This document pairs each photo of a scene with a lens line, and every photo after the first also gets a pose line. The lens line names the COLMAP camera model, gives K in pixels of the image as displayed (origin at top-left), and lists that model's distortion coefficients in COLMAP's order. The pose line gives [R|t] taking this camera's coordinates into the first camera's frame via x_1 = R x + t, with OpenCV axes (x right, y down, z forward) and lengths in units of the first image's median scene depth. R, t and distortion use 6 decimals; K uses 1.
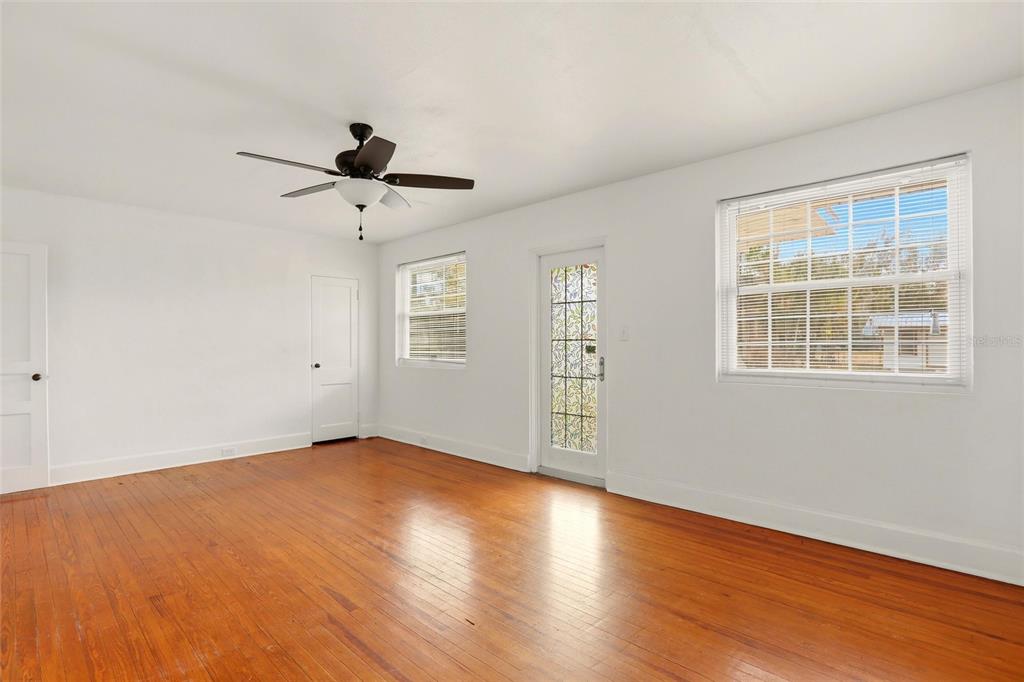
lens RADIAL K [[504.7, 0, 518.0], [0, 504.7, 344.1], [0, 0, 1]] dist [-0.019732, 0.007488]
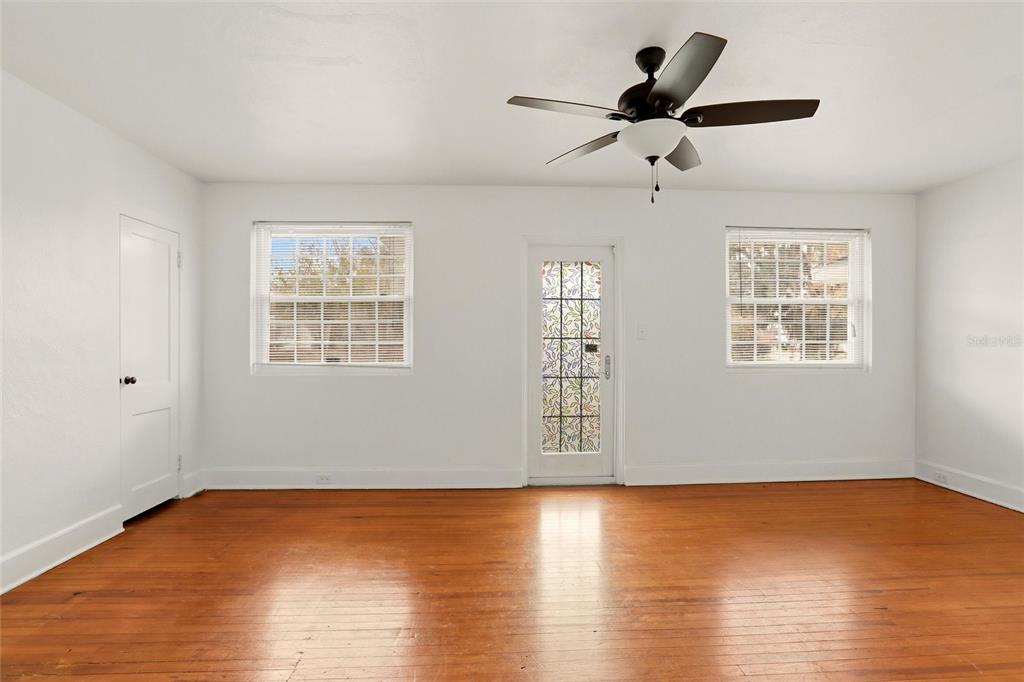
lens RADIAL K [[504.7, 0, 512.9], [0, 504.7, 344.3], [0, 0, 1]] dist [-0.019732, 0.007488]
pose [[0.685508, 0.001178, 0.728064, -0.666250], [-0.001567, 0.999999, -0.000143, 0.003739], [-0.728063, -0.001043, 0.685509, 0.422929]]
